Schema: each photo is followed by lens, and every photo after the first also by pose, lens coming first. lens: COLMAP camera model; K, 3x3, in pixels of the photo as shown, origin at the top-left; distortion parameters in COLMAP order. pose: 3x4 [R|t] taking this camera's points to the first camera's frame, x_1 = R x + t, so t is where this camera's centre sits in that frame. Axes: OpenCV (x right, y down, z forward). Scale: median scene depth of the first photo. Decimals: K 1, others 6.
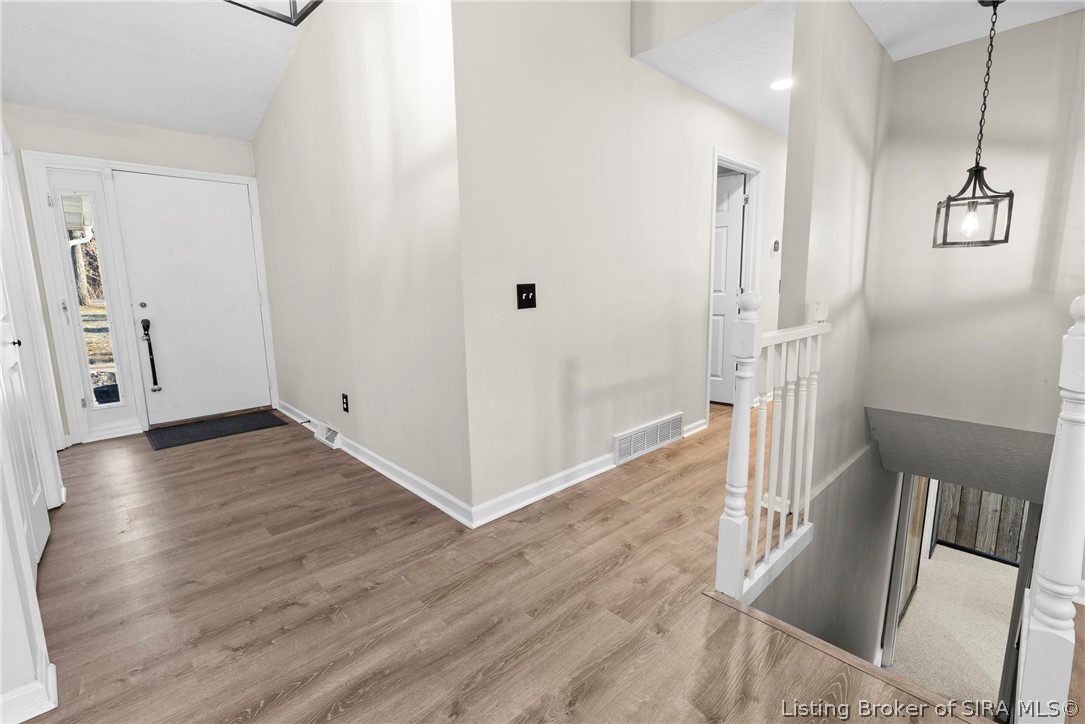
lens RADIAL K [[485.7, 0, 543.5], [0, 485.7, 363.5], [0, 0, 1]] dist [-0.002976, -0.000035]
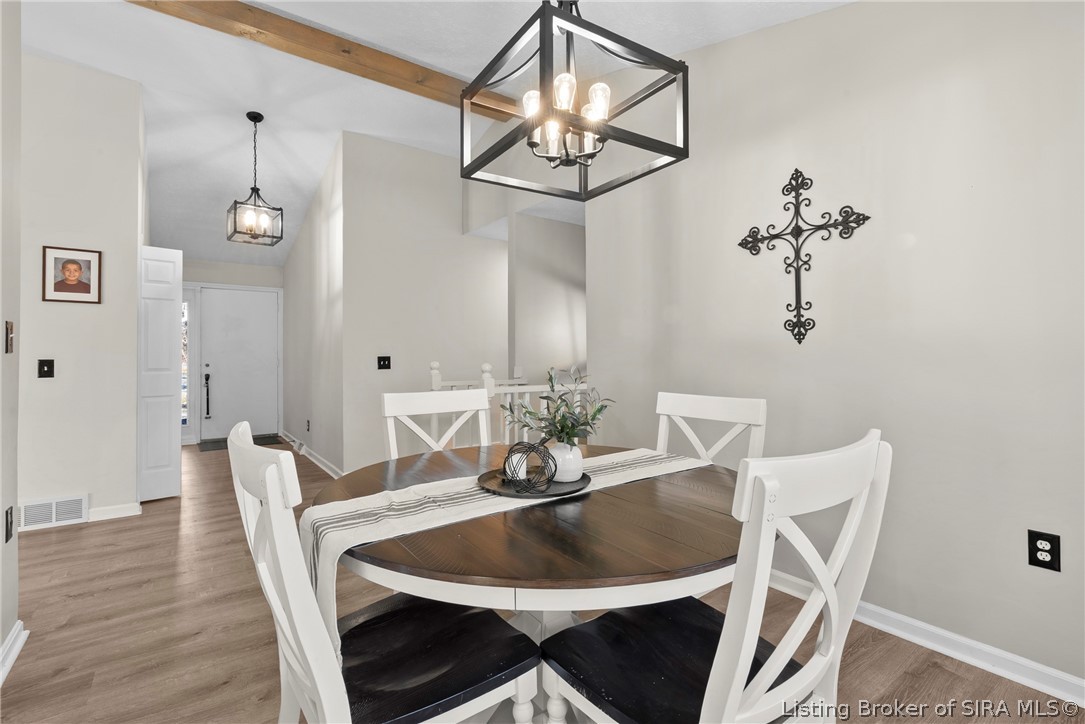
lens RADIAL K [[501.3, 0, 536.6], [0, 501.3, 355.6], [0, 0, 1]] dist [-0.003437, 0.001342]
pose [[0.991075, 0.013534, -0.132619, 0.585629], [-0.034355, 0.987160, -0.155995, 0.085180], [0.128805, 0.159159, 0.978814, -0.606988]]
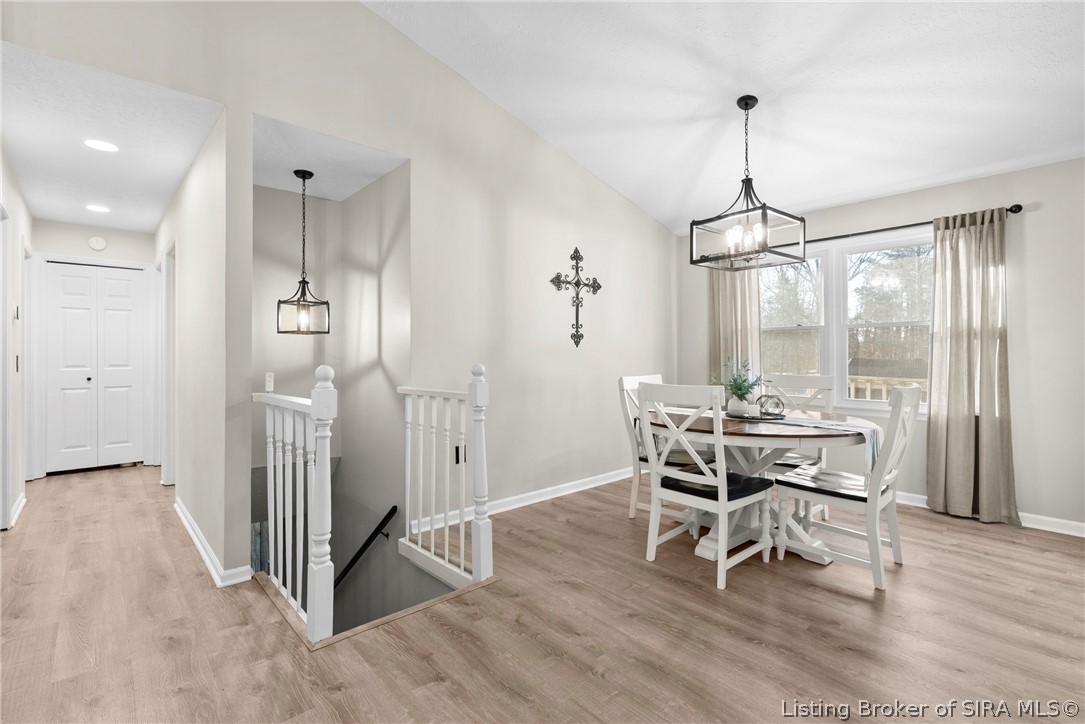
lens RADIAL K [[501.3, 0, 536.6], [0, 501.3, 354.4], [0, 0, 1]] dist [-0.003437, 0.001342]
pose [[0.027785, 0.010024, 0.999564, -0.392637], [0.161771, 0.986723, -0.014392, -0.035698], [-0.986437, 0.162100, 0.025795, 0.202829]]
